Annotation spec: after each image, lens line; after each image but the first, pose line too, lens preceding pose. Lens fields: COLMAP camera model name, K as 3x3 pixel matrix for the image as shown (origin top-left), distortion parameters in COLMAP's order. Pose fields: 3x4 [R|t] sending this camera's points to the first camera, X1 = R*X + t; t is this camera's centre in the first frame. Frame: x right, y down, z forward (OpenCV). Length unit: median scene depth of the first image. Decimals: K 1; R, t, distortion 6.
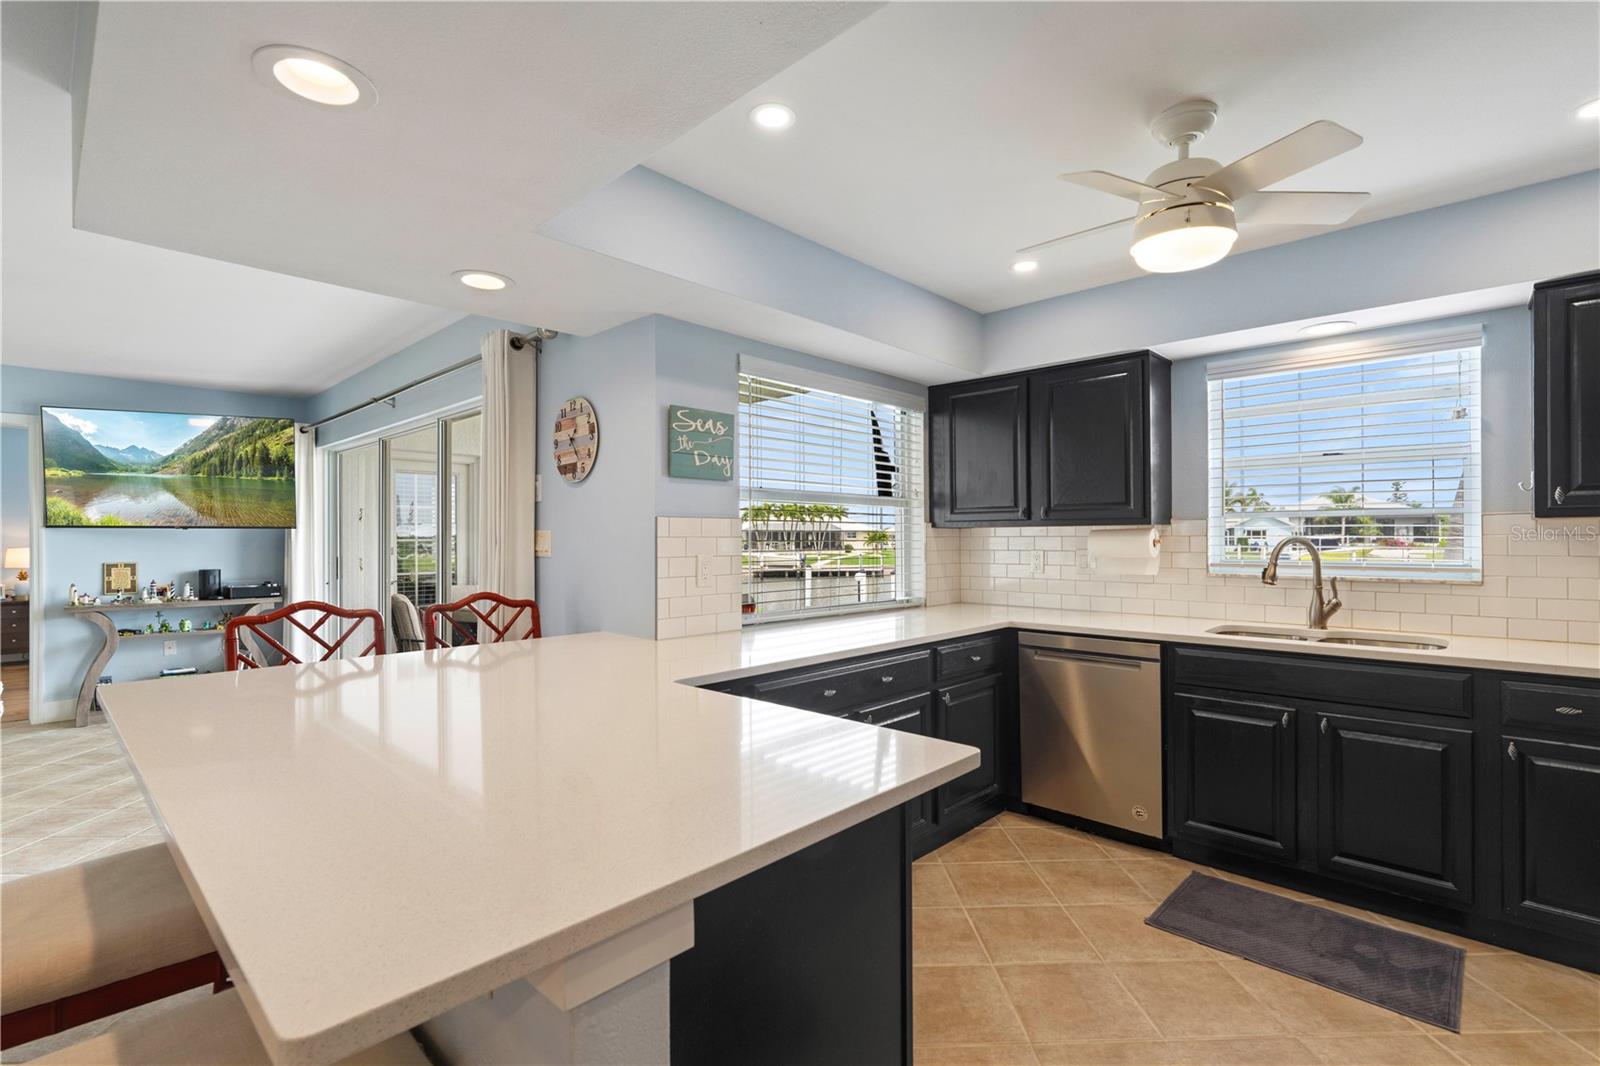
lens RADIAL K [[723.4, 0, 808.1], [0, 723.4, 539.1], [0, 0, 1]] dist [-0.004013, 0.000194]
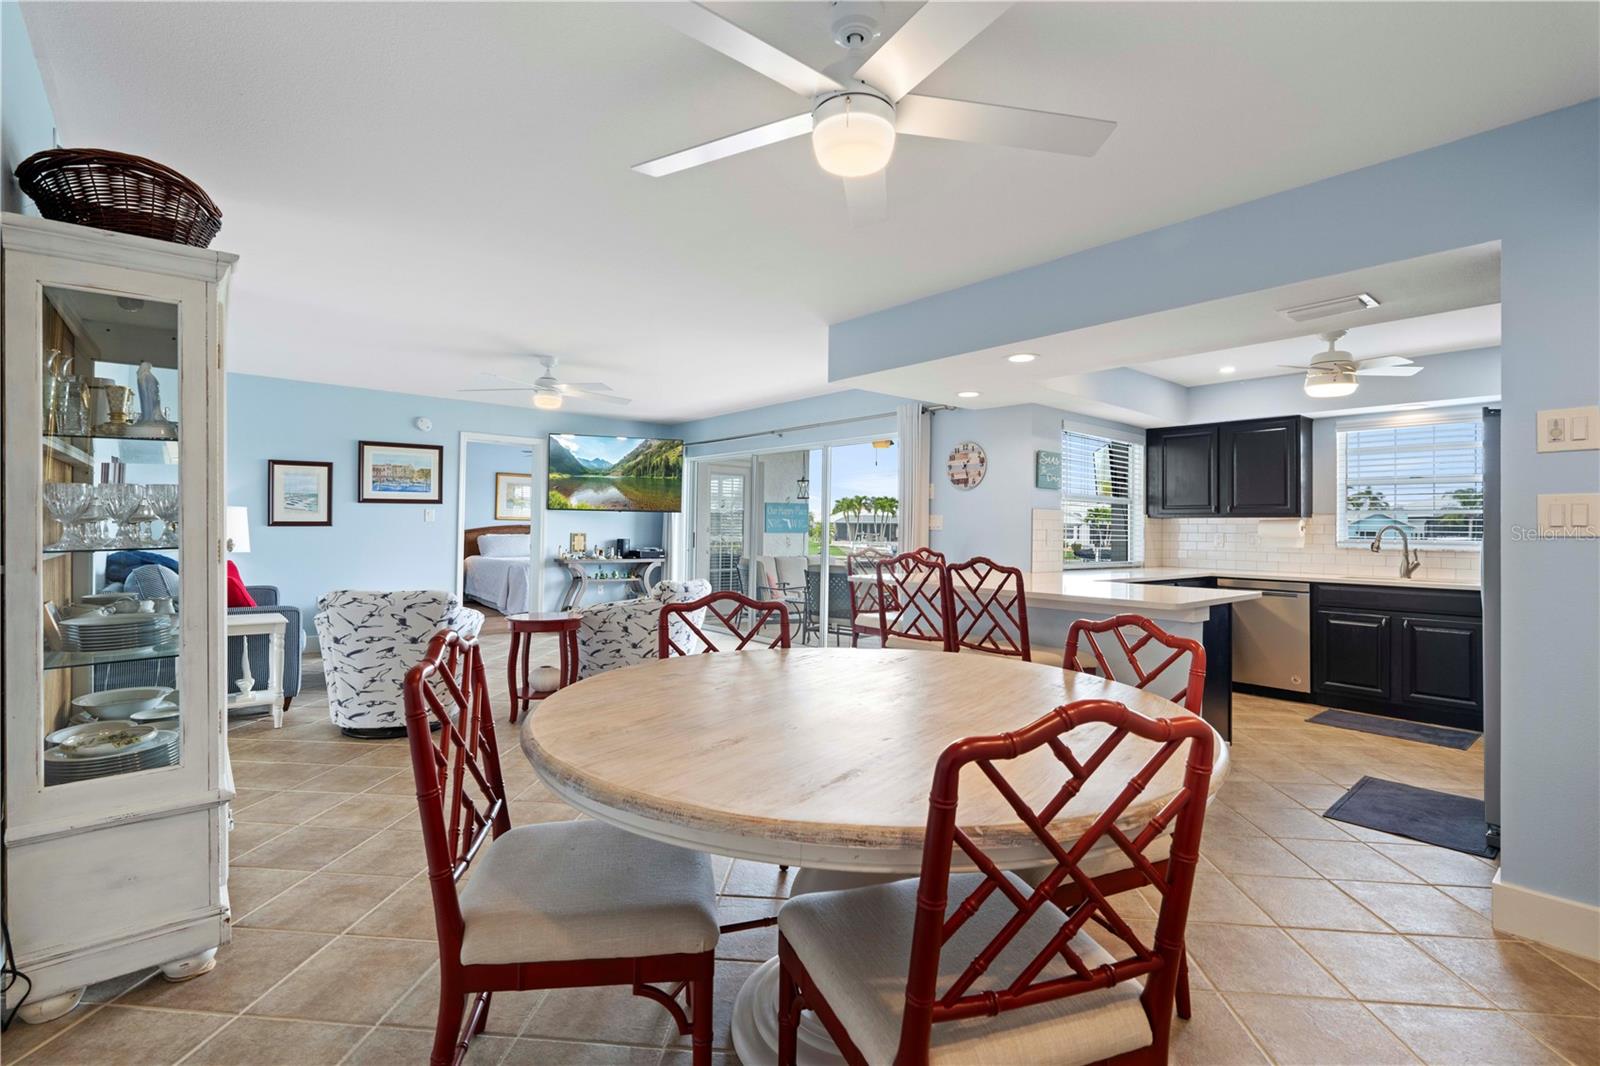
lens RADIAL K [[726.4, 0, 803.8], [0, 726.4, 516.1], [0, 0, 1]] dist [-0.005729, 0.000381]
pose [[0.993933, 0.015297, -0.108914, -0.413604], [-0.017539, 0.999653, -0.019664, 0.025643], [0.108575, 0.021455, 0.993857, -0.674936]]
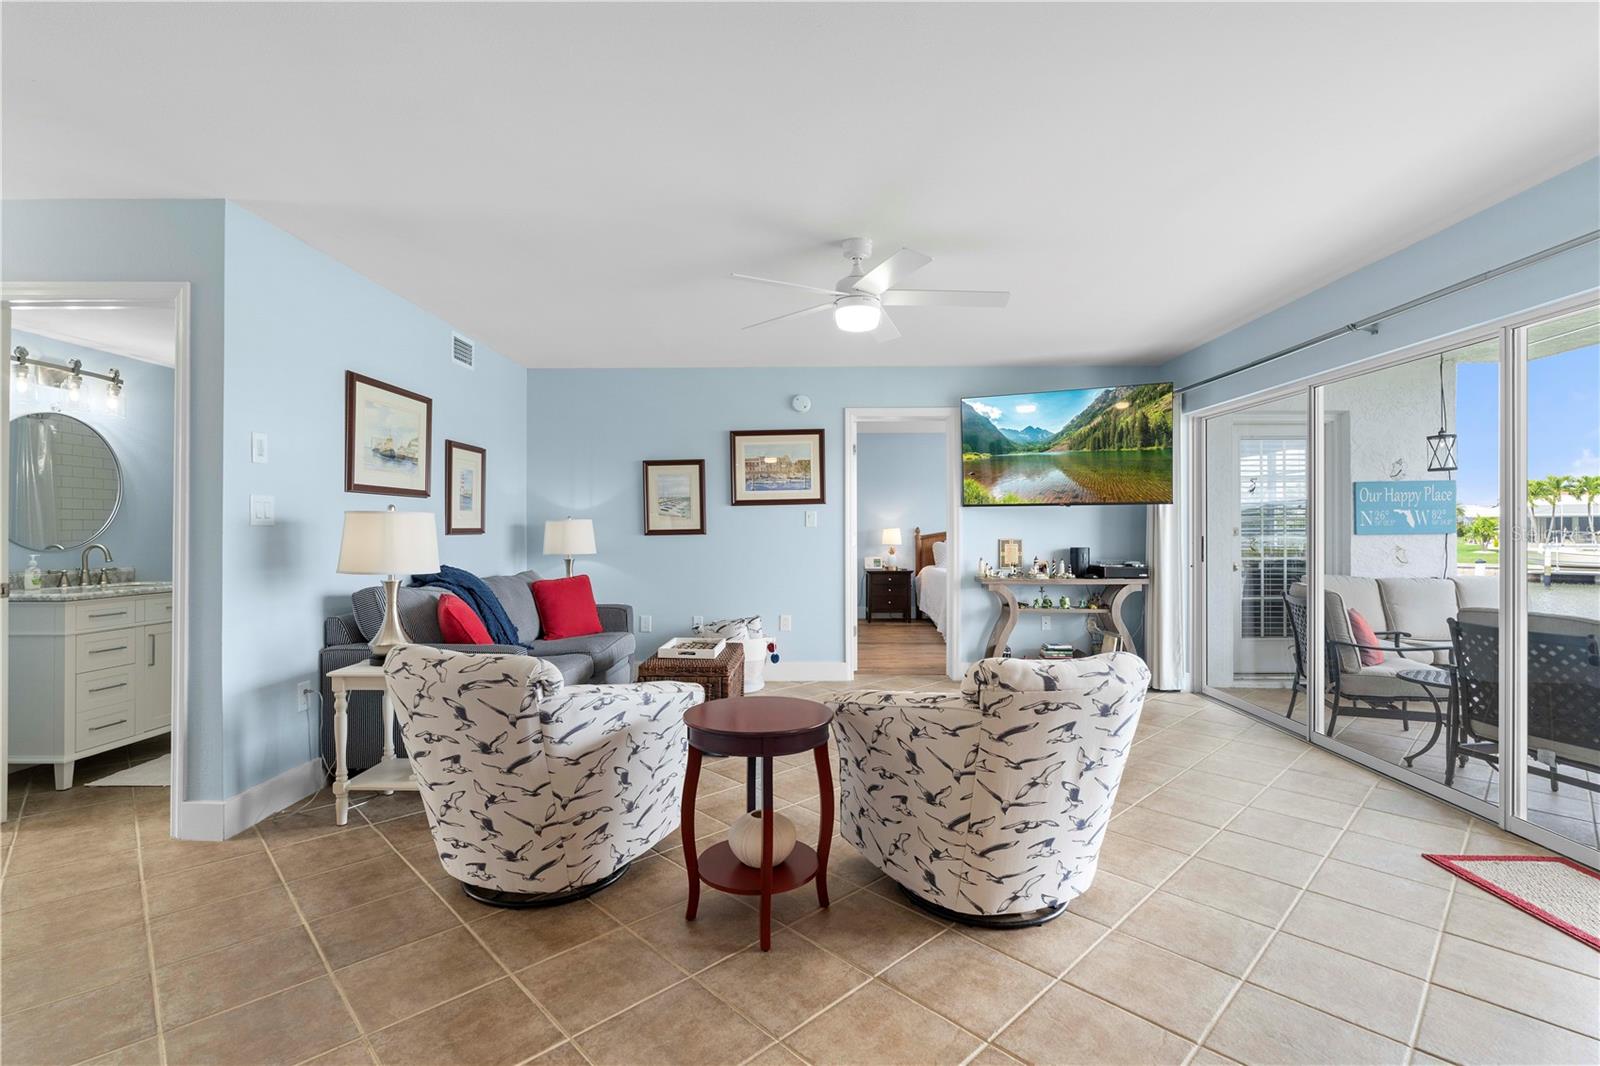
lens RADIAL K [[727.8, 0, 803.6], [0, 727.8, 527.1], [0, 0, 1]] dist [-0.005340, 0.000435]
pose [[0.671100, -0.000511, -0.741366, -0.492886], [-0.000732, 0.999999, -0.001352, 0.022763], [0.741366, 0.001450, 0.671099, 0.072653]]
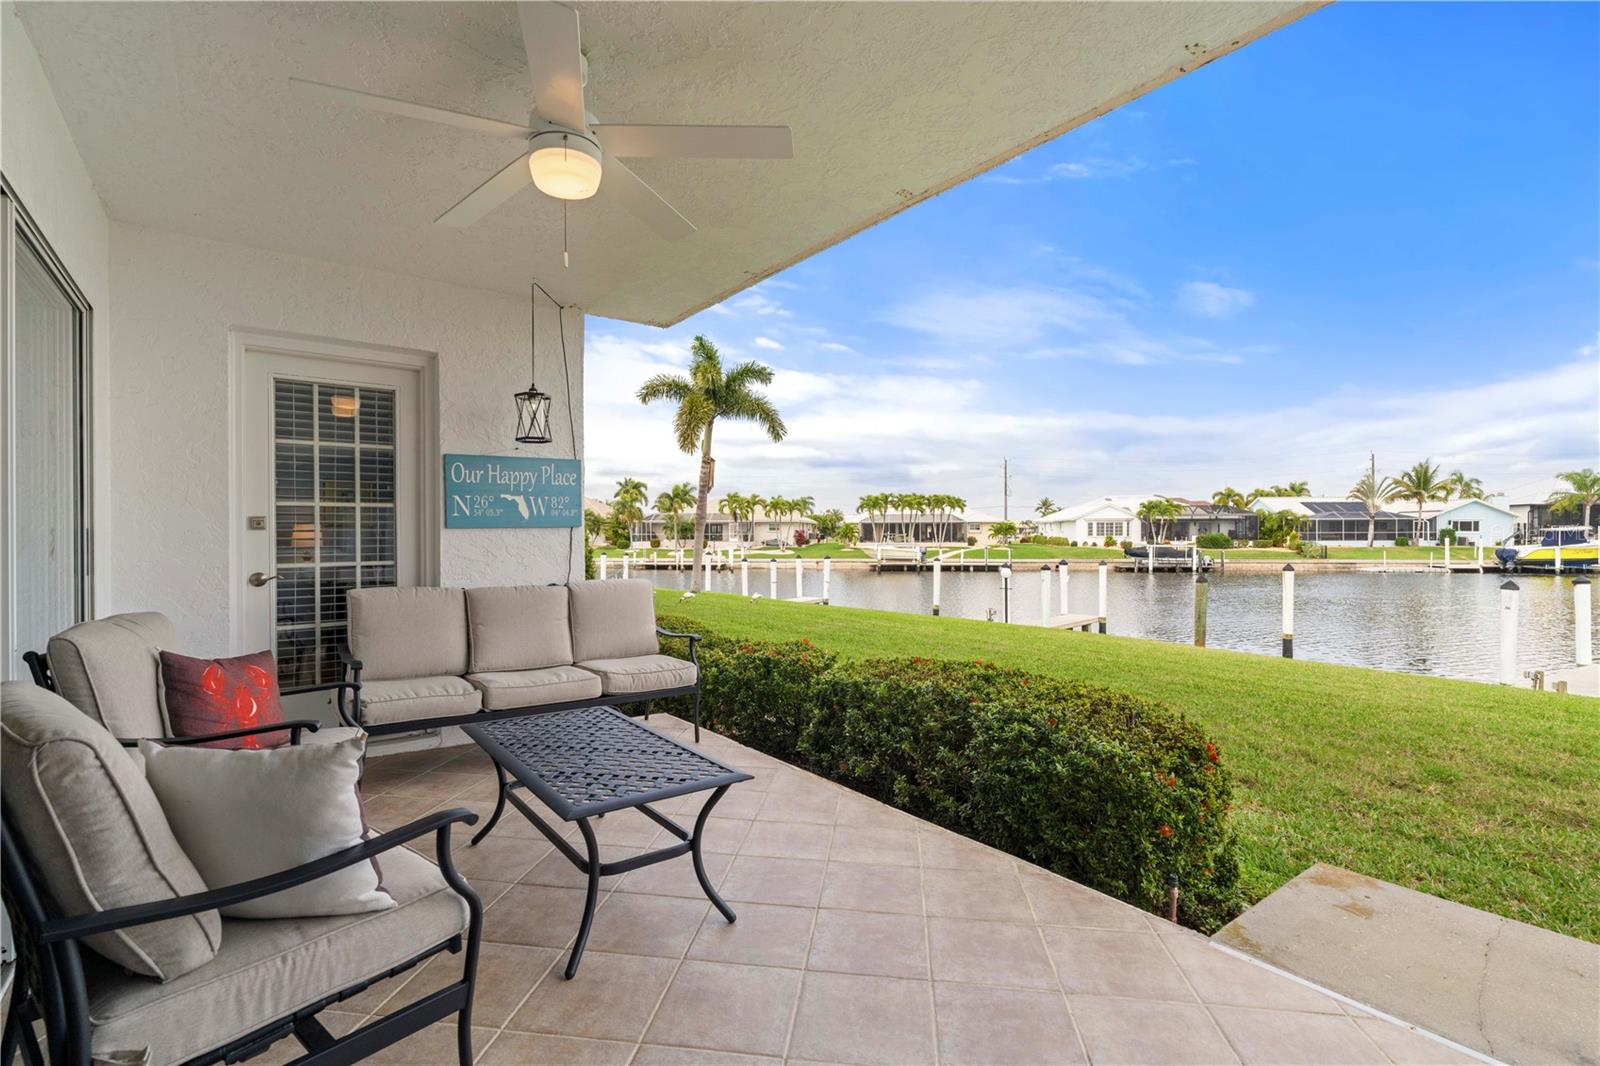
lens RADIAL K [[727.8, 0, 803.6], [0, 727.8, 527.1], [0, 0, 1]] dist [-0.005340, 0.000435]
pose [[0.987065, -0.000457, -0.160321, -0.162832], [-0.000725, 0.999973, -0.007314, 0.040563], [0.160320, 0.007335, 0.987038, 0.924072]]
